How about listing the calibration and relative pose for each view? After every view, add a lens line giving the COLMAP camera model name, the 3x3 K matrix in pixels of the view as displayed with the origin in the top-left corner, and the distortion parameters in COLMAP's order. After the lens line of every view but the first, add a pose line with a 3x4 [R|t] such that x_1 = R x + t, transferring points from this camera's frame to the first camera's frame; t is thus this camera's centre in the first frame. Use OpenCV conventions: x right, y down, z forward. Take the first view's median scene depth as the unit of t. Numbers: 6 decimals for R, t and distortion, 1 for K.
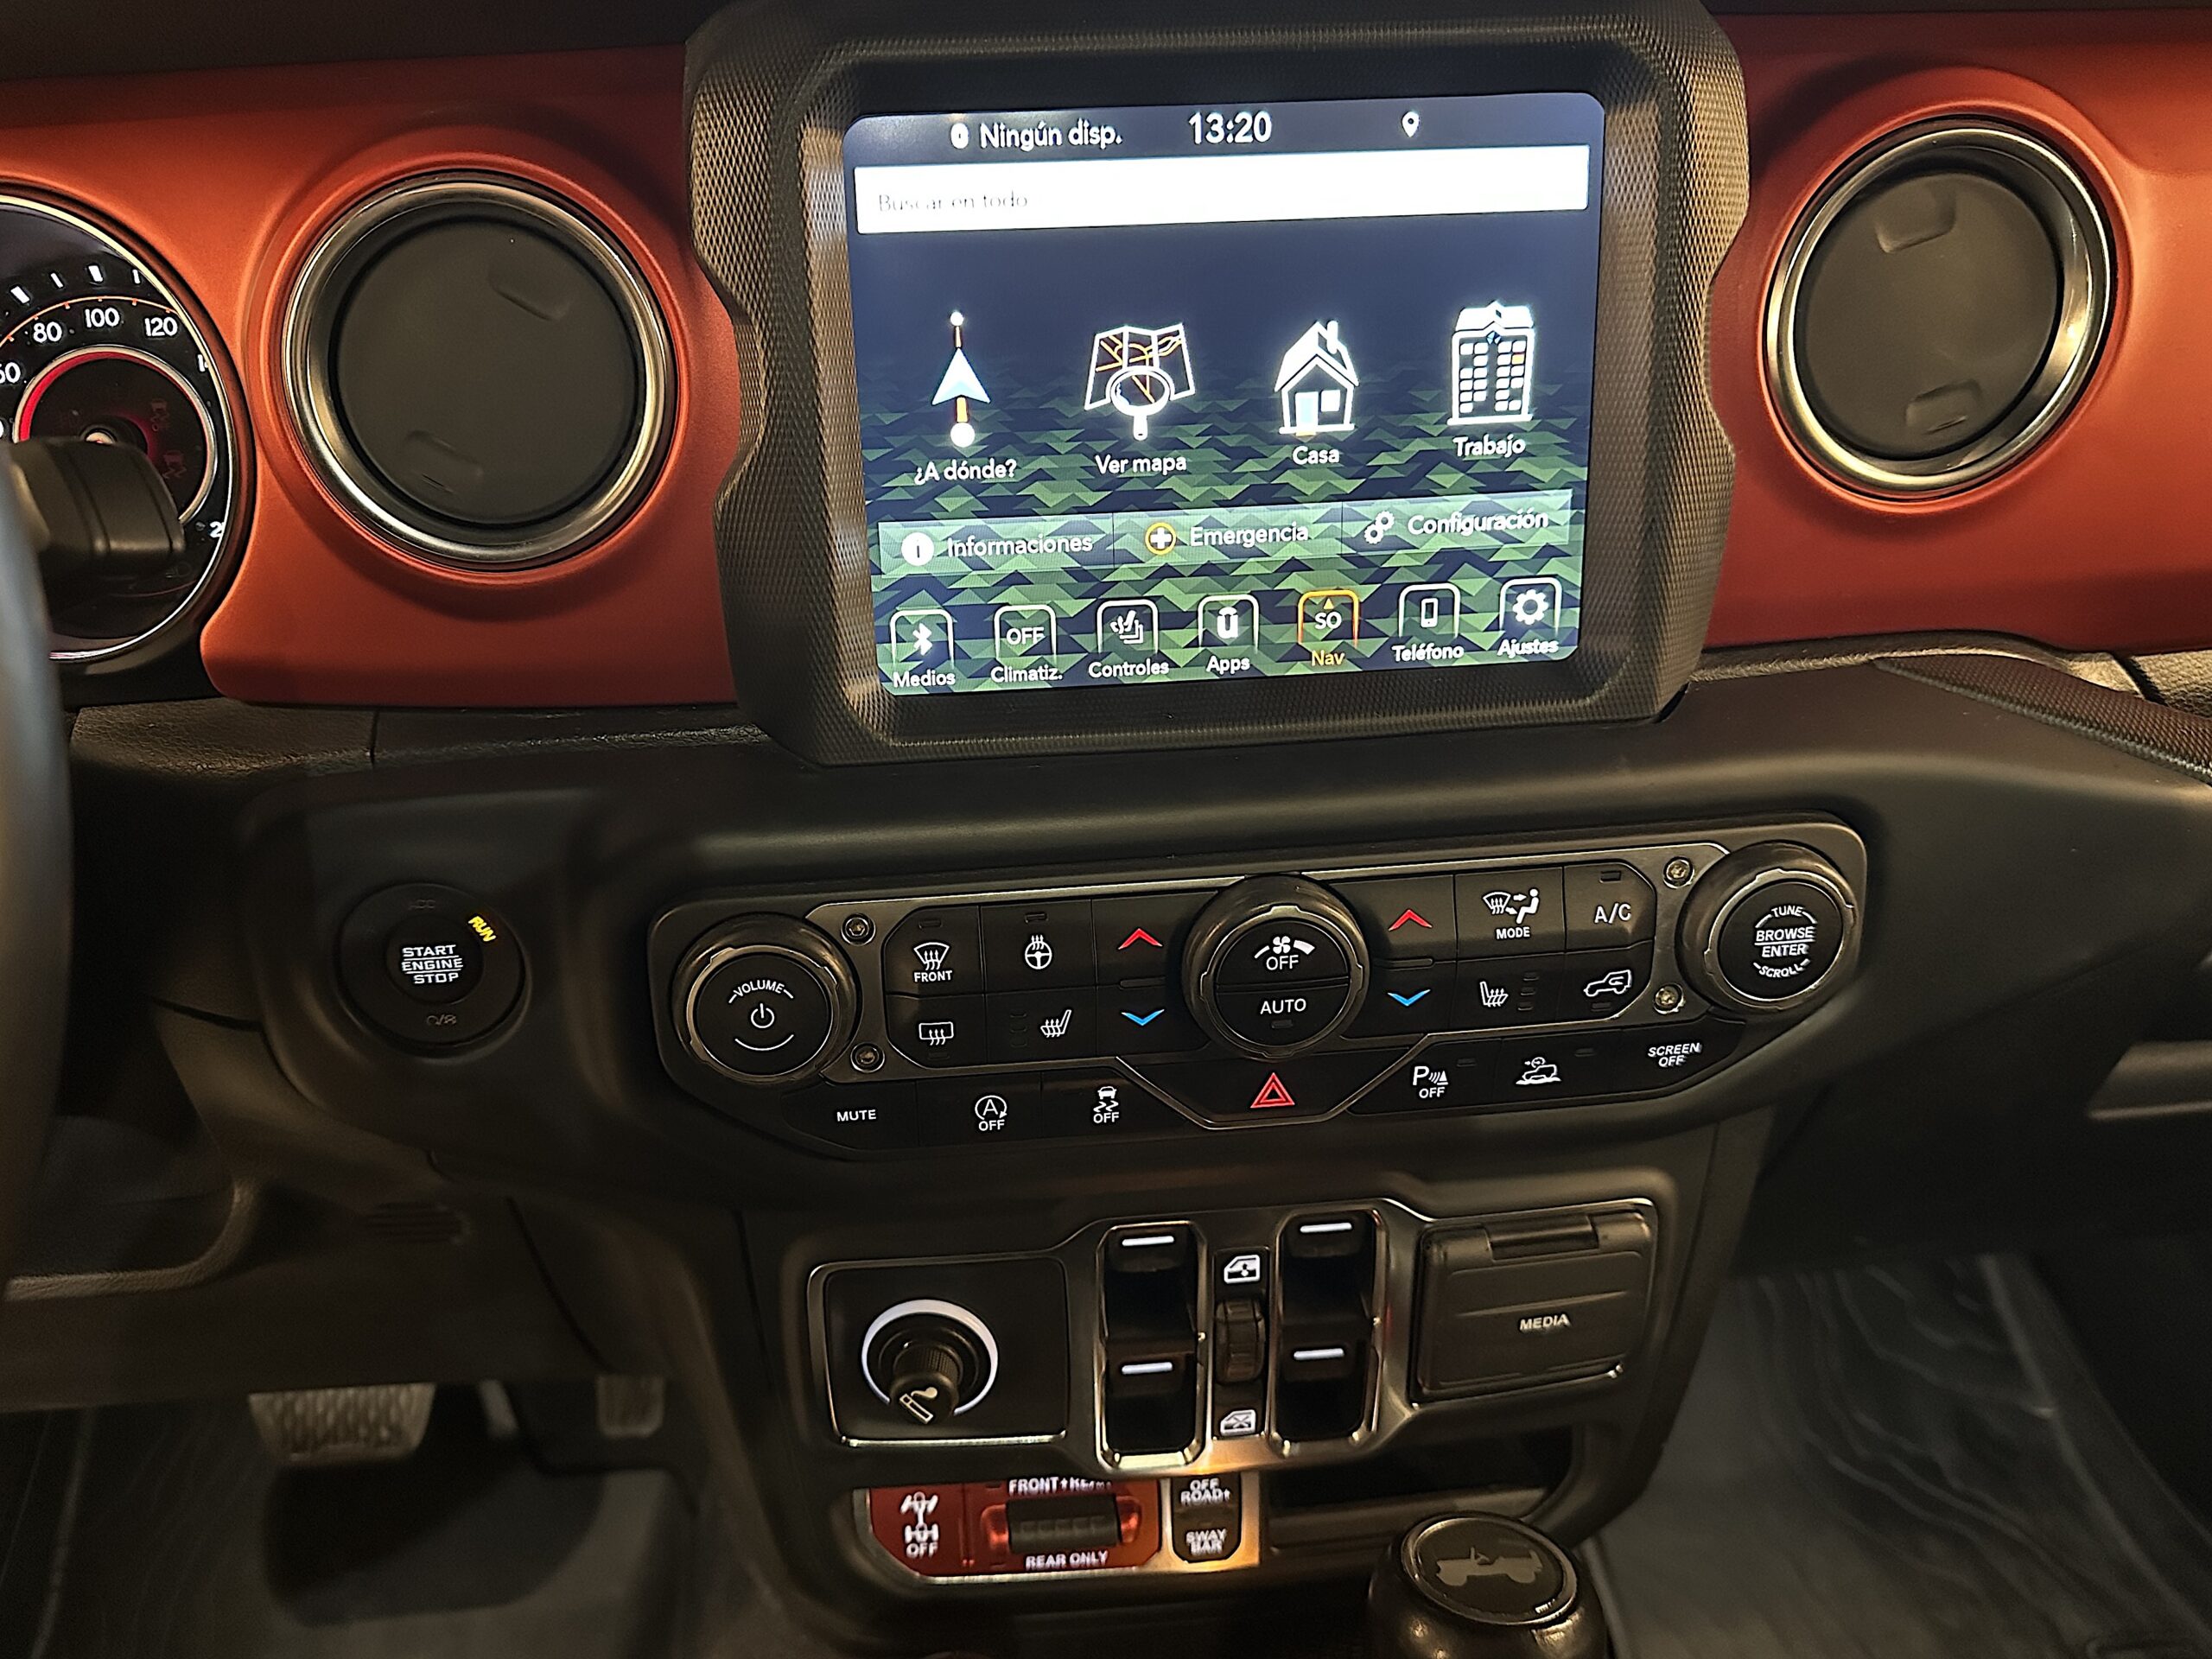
lens RADIAL K [[1570.6, 0, 1039.2], [0, 1570.6, 828.0], [0, 0, 1]] dist [0.121131, -0.153845]
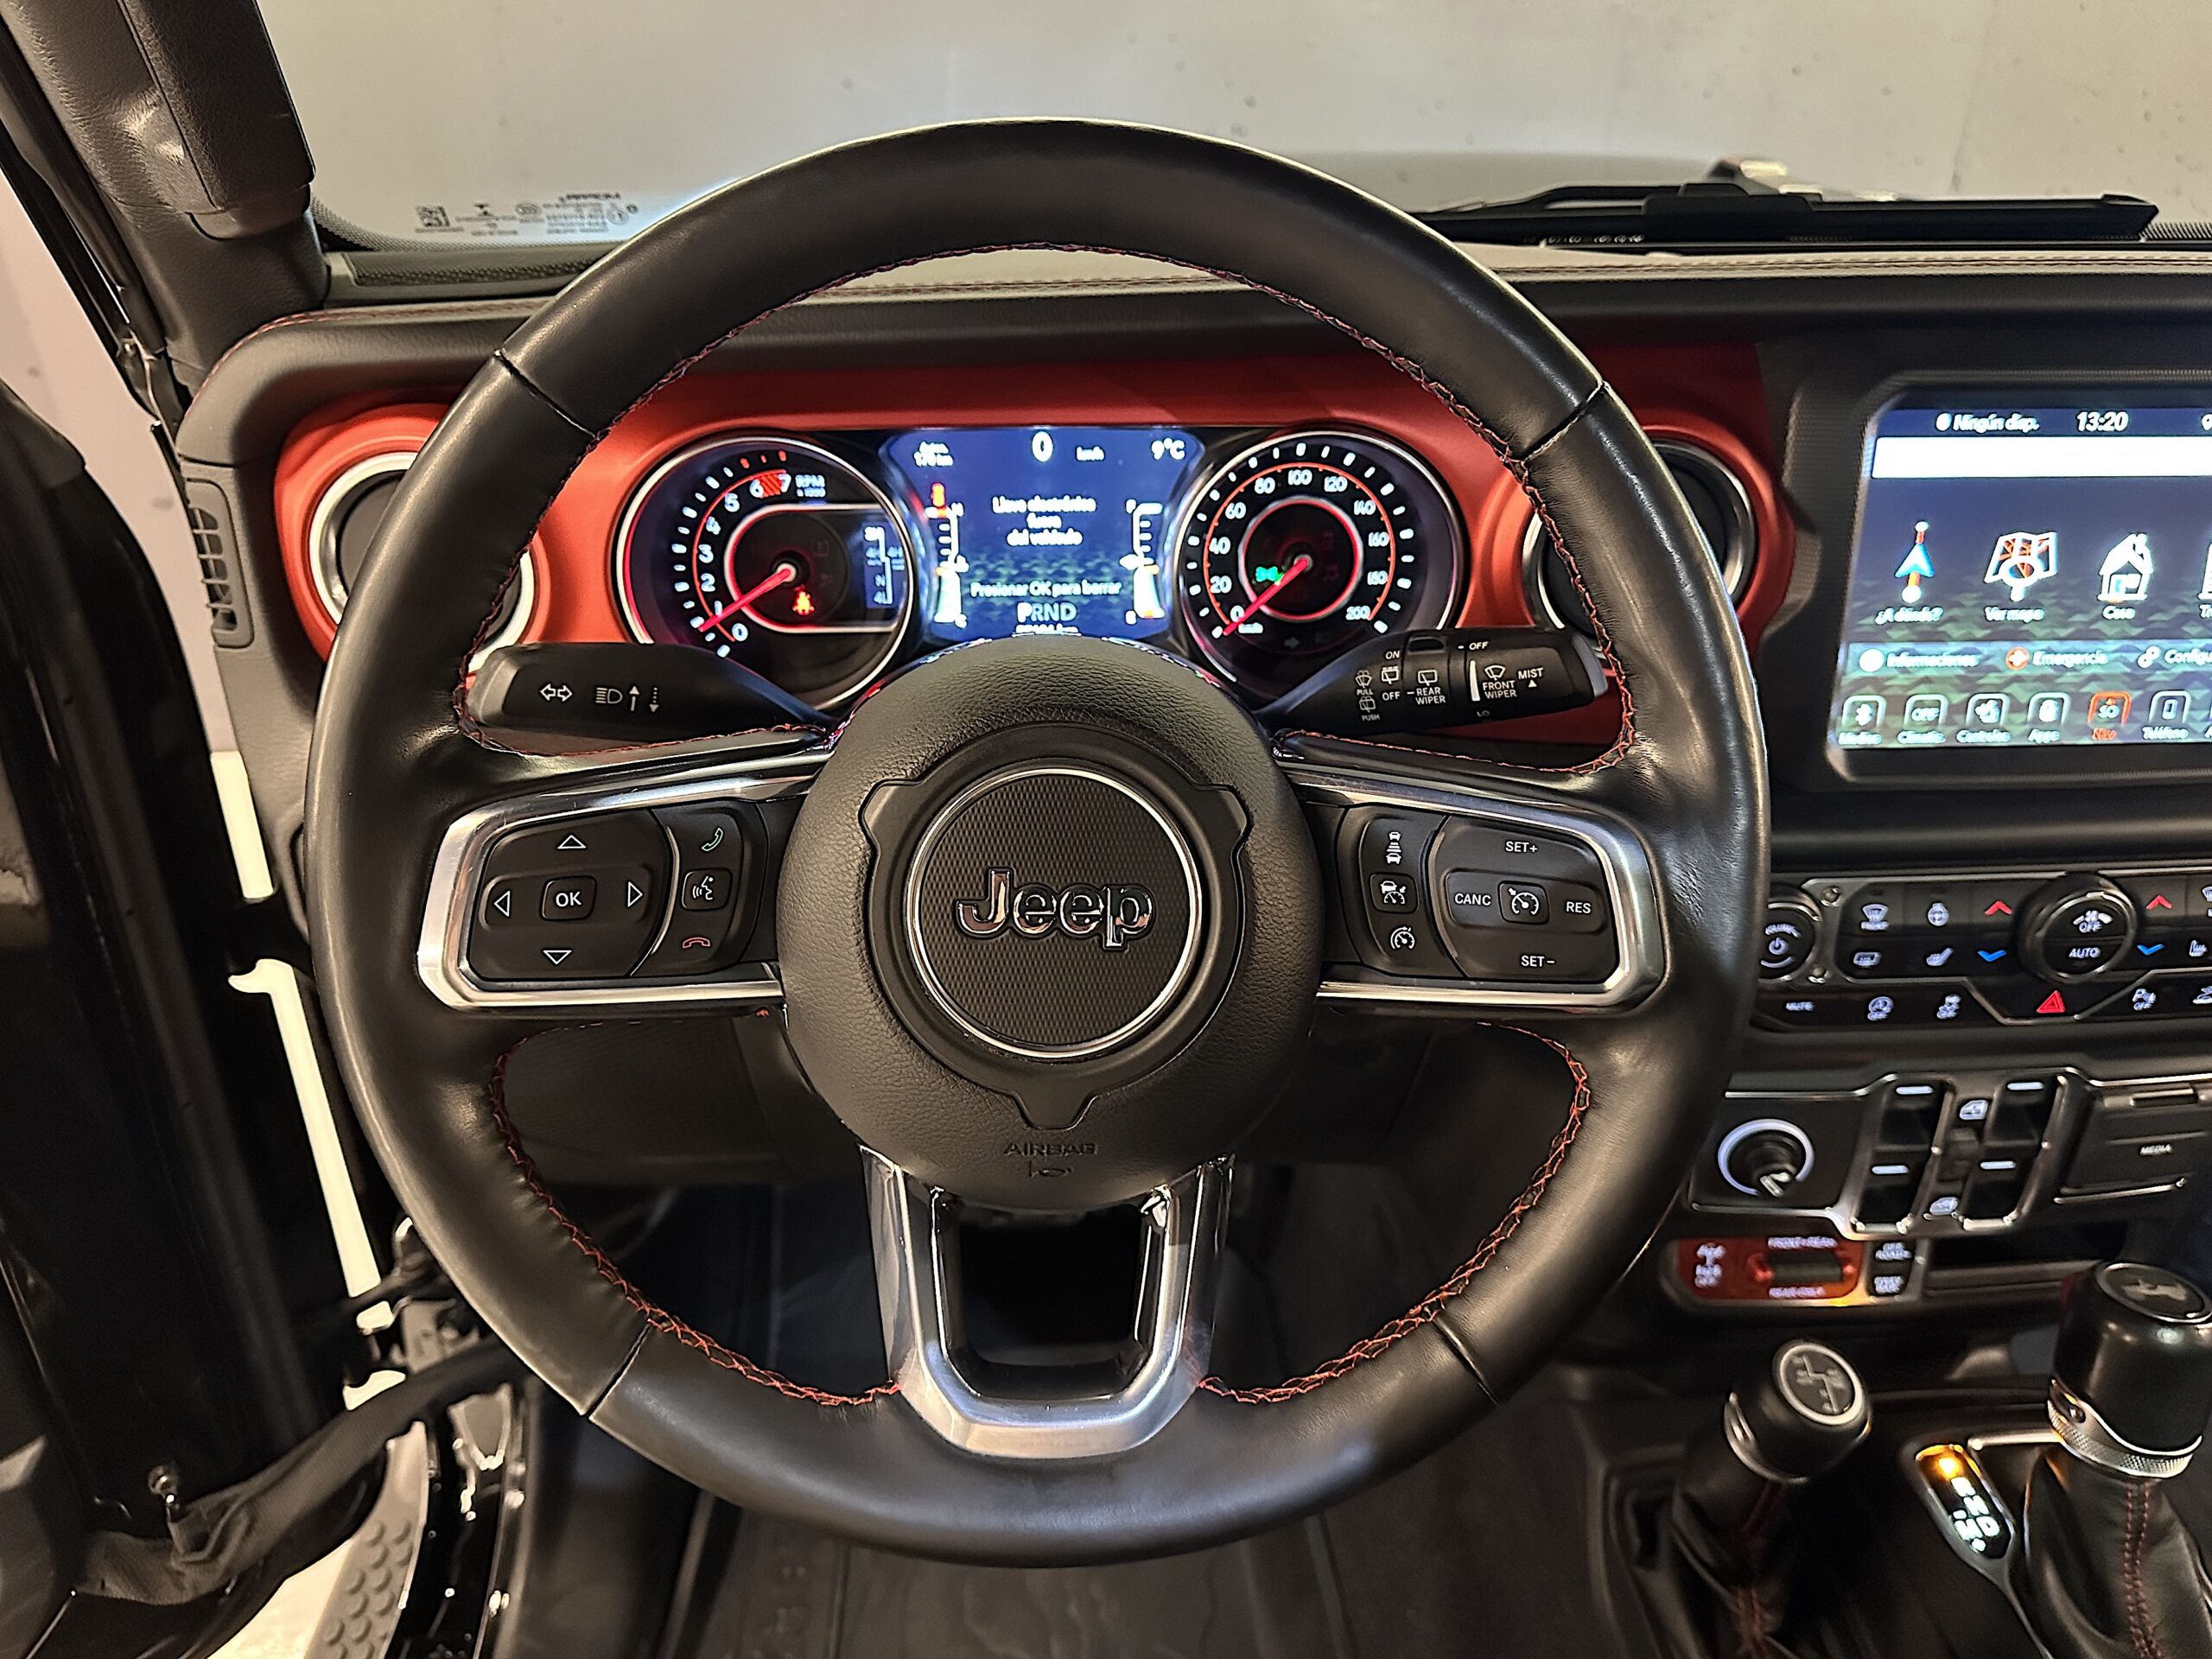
lens RADIAL K [[1553.1, 0, 1156.2], [0, 1553.1, 802.5], [0, 0, 1]] dist [-0.005862, -0.012678]
pose [[0.999064, 0.040808, -0.014374, -0.763923], [-0.039787, 0.997070, 0.065331, -0.105235], [0.016998, -0.064698, 0.997760, -0.590759]]
